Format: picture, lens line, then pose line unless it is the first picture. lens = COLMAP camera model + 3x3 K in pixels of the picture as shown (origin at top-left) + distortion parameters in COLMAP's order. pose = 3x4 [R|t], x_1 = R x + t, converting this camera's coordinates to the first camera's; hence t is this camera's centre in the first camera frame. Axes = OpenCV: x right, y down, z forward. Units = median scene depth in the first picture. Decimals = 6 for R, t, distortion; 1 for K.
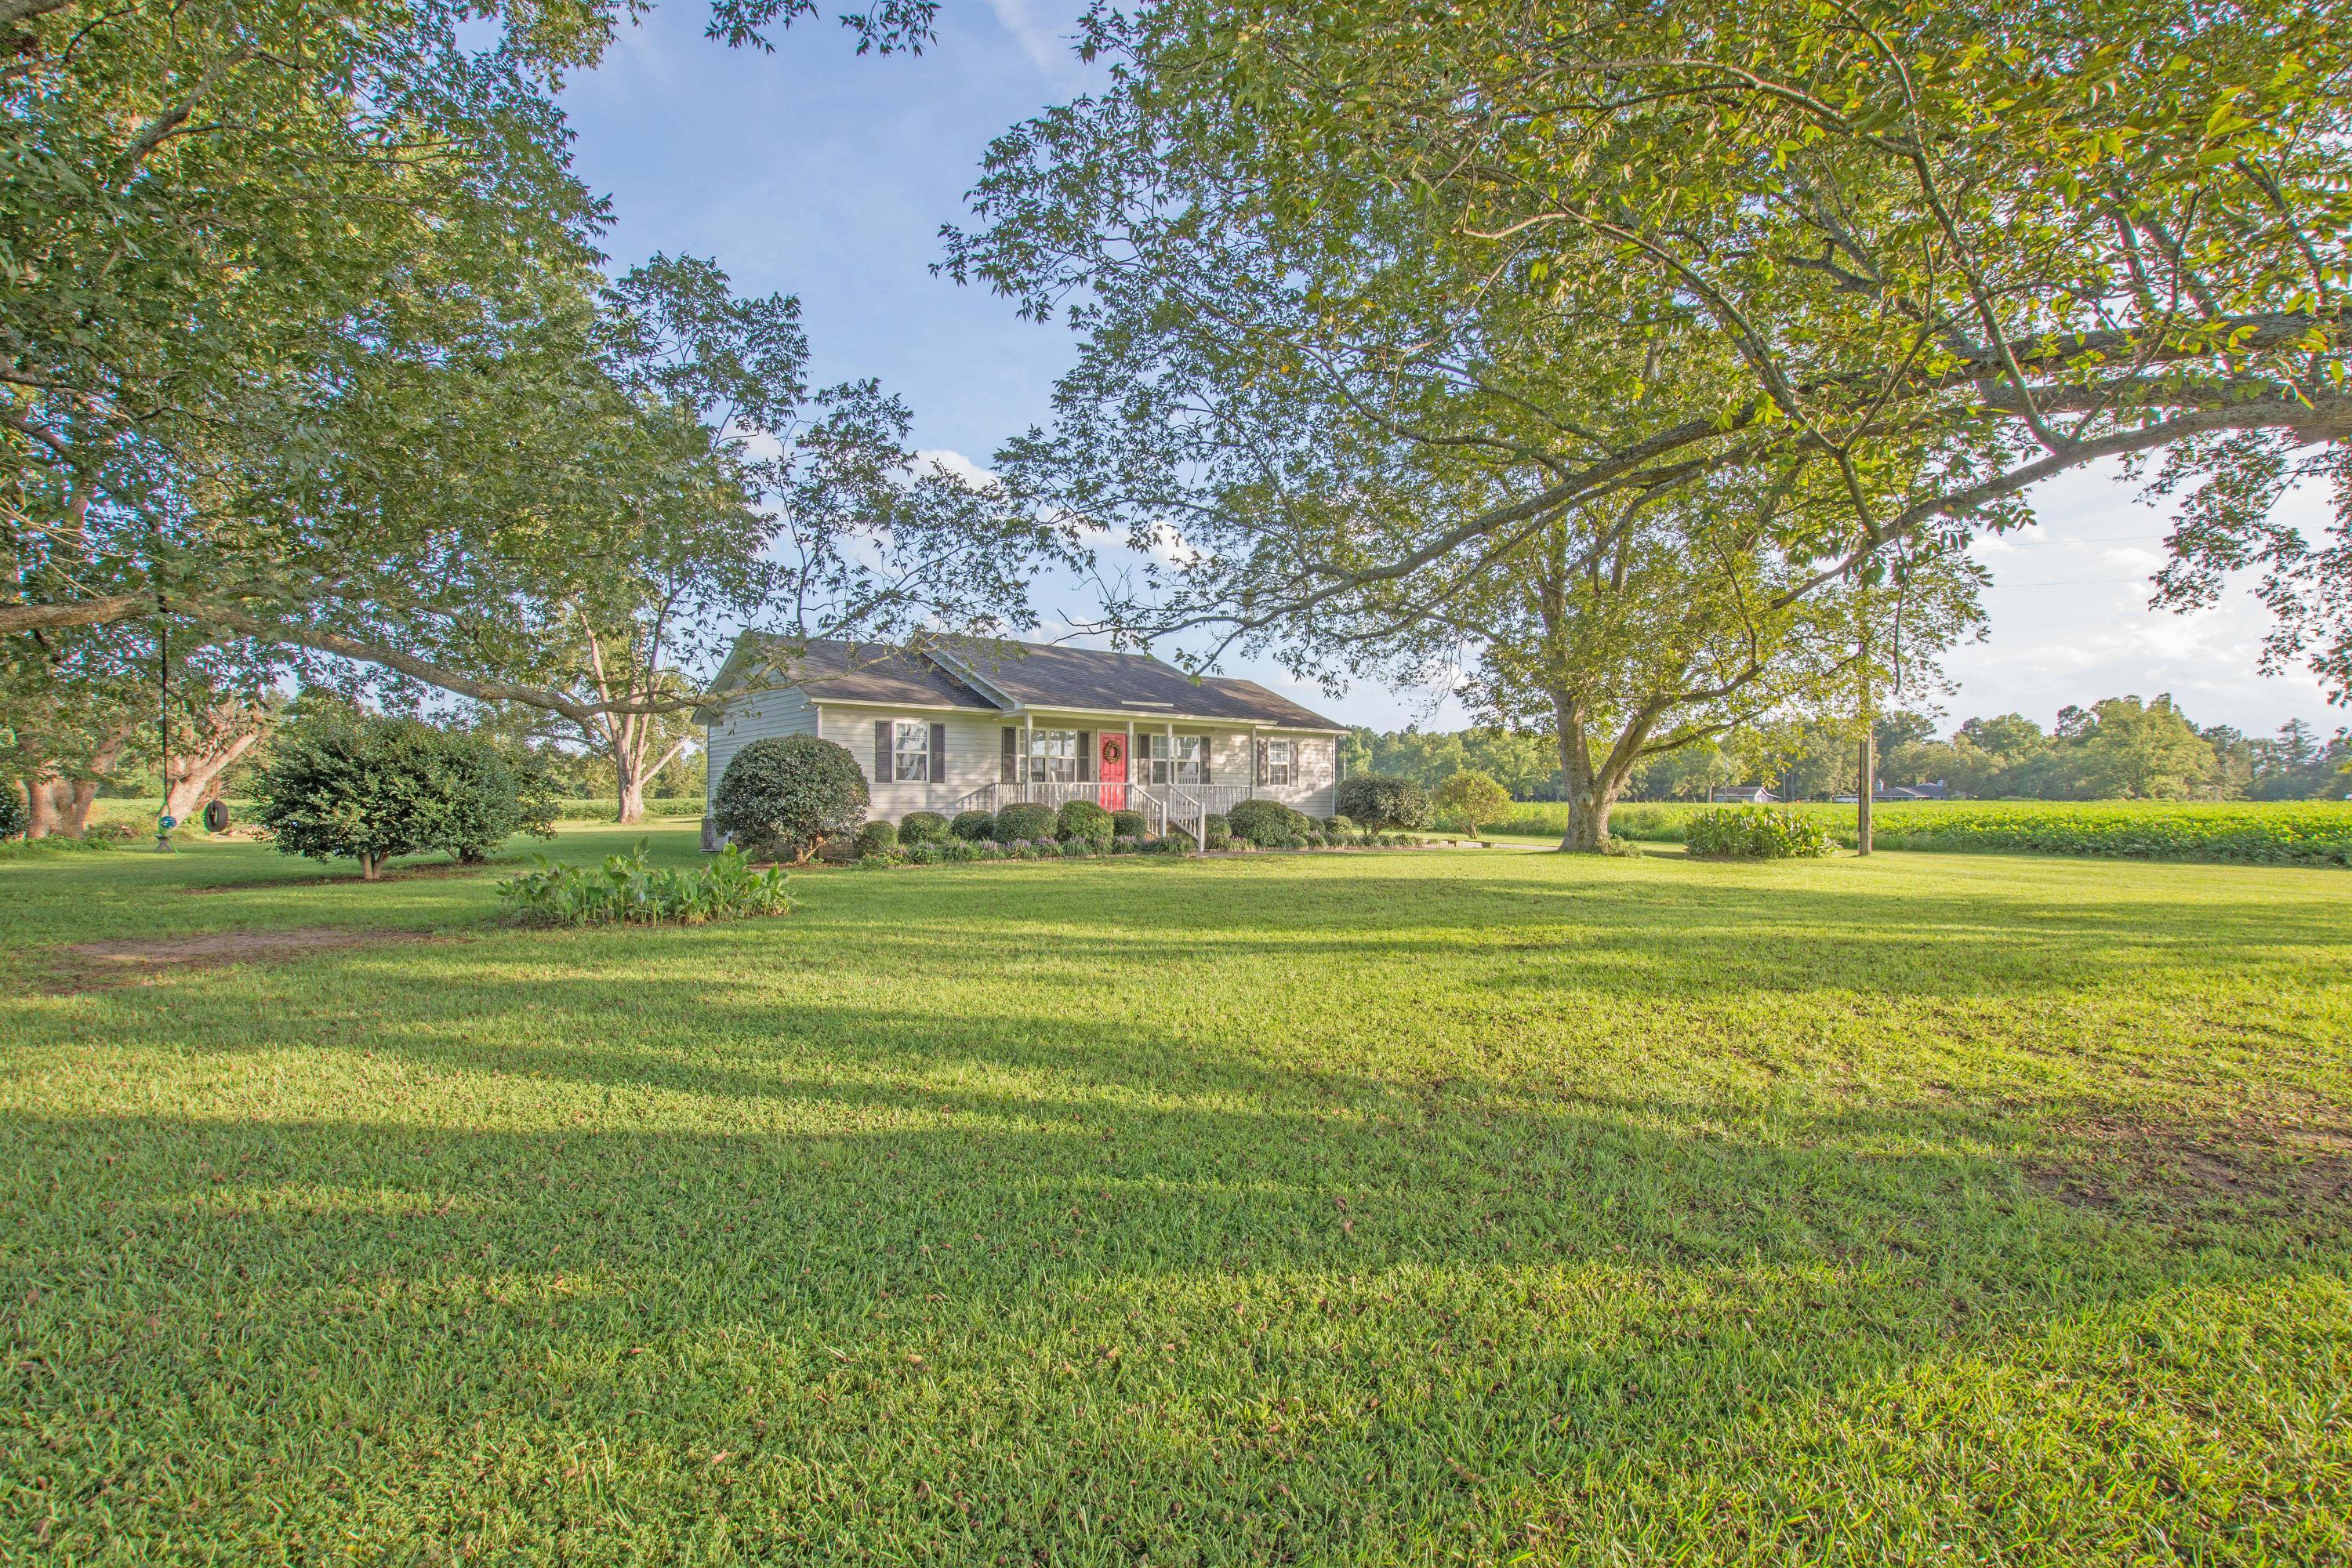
lens RADIAL K [[1026.9, 0, 1187.2], [0, 1026.9, 801.2], [0, 0, 1]] dist [-0.031869, 0.000268]
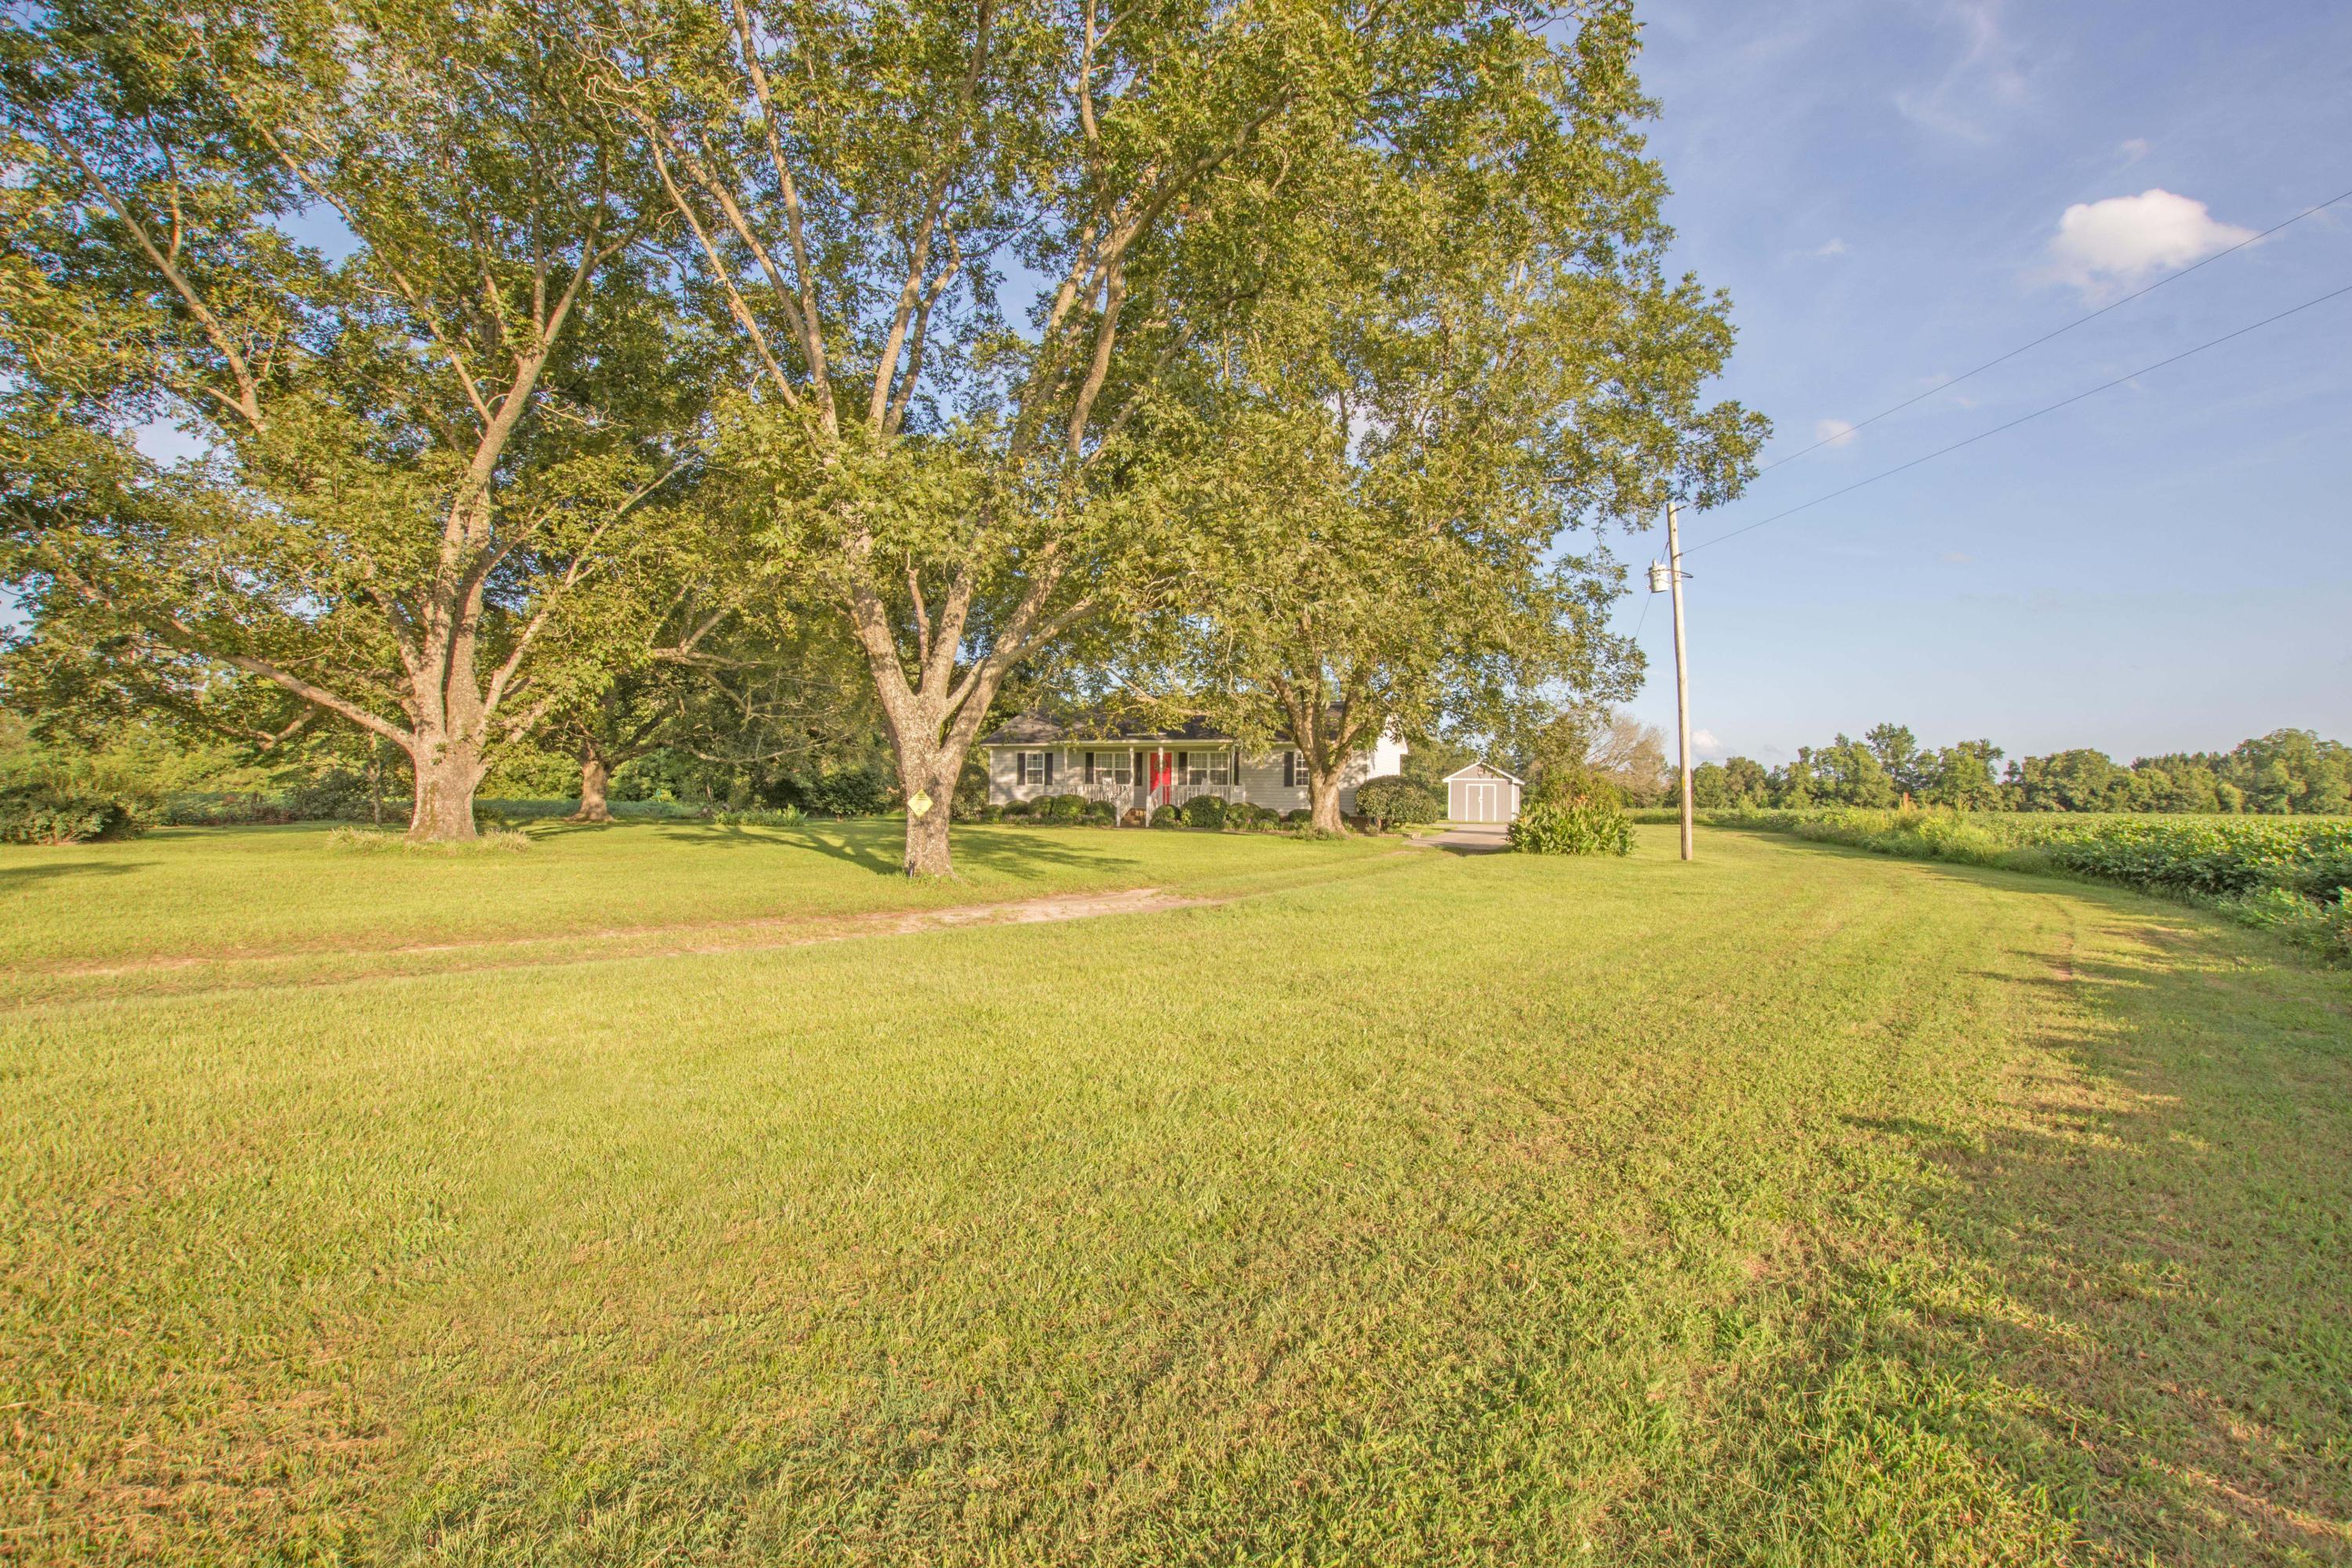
lens RADIAL K [[1026.9, 0, 1187.2], [0, 1026.9, 801.2], [0, 0, 1]] dist [-0.031869, 0.000268]
pose [[0.521971, 0.004396, -0.852952, 1.338414], [-0.013861, 0.999898, -0.003329, 0.013063], [0.852851, 0.013560, 0.521979, 0.235916]]
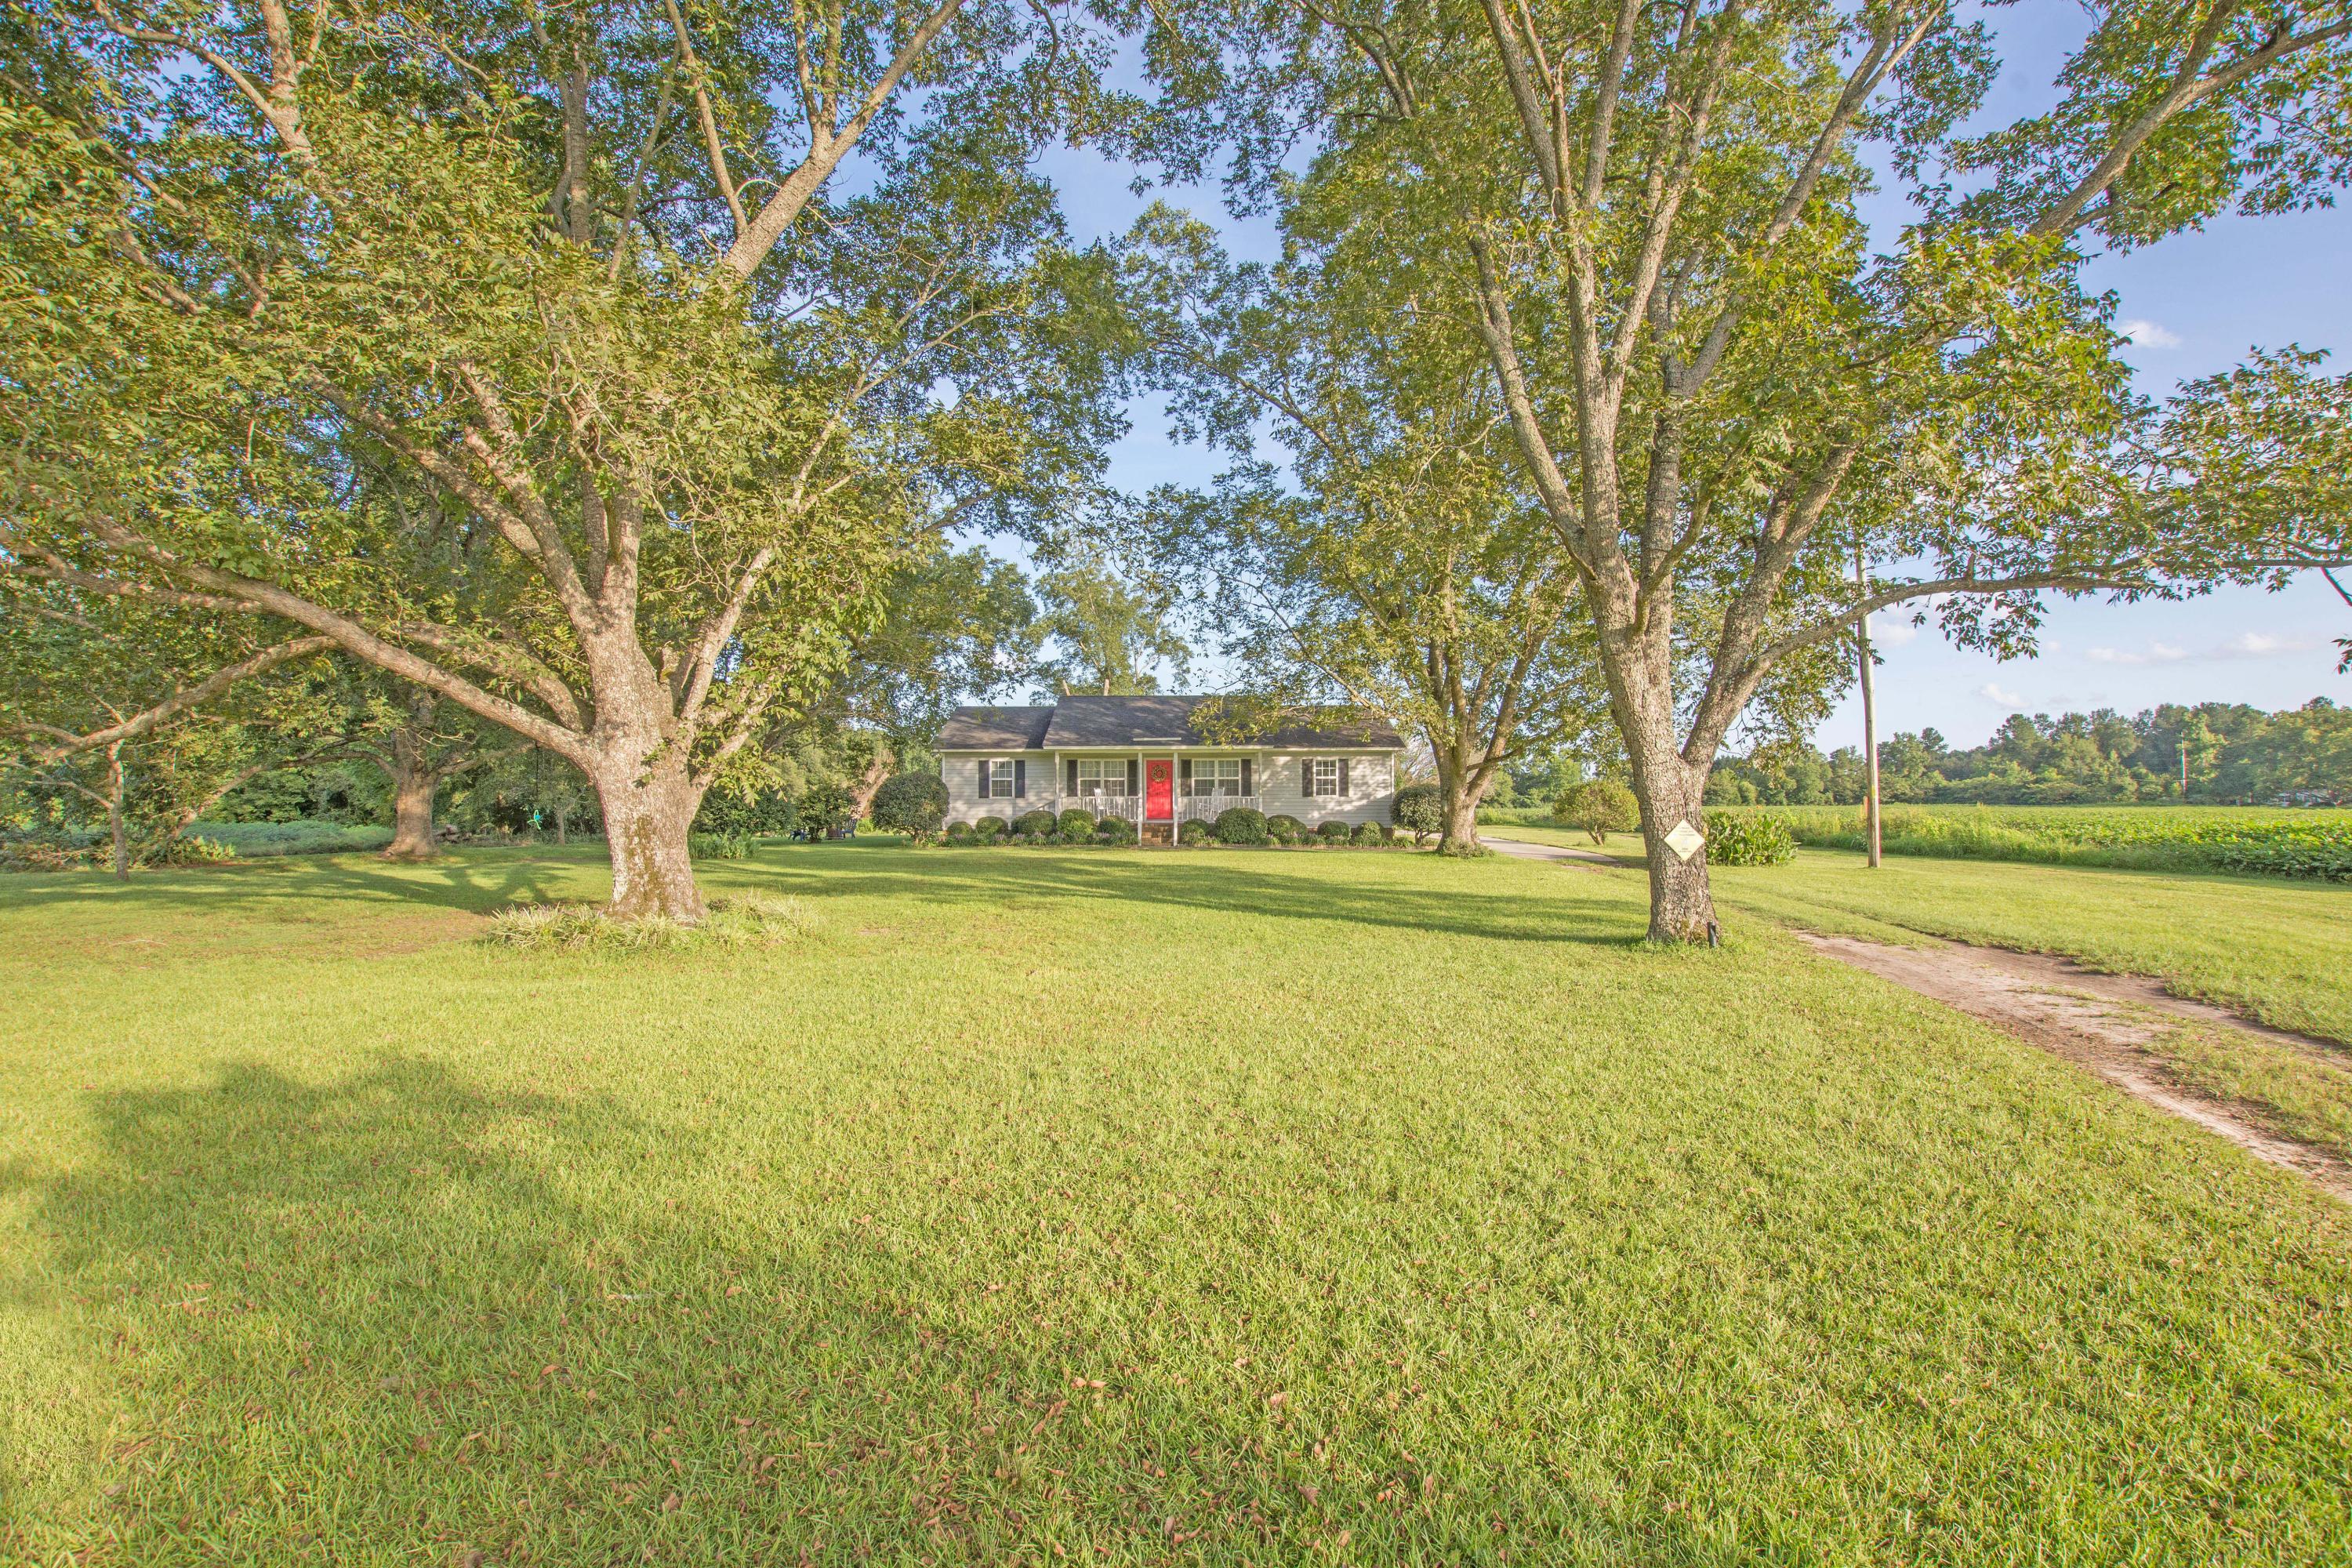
lens RADIAL K [[1026.9, 0, 1187.2], [0, 1026.9, 801.2], [0, 0, 1]] dist [-0.031869, 0.000268]
pose [[0.776746, -0.008583, -0.629756, 0.864761], [0.003350, 0.999949, -0.009497, 0.001851], [0.629806, 0.005267, 0.776735, -0.046851]]
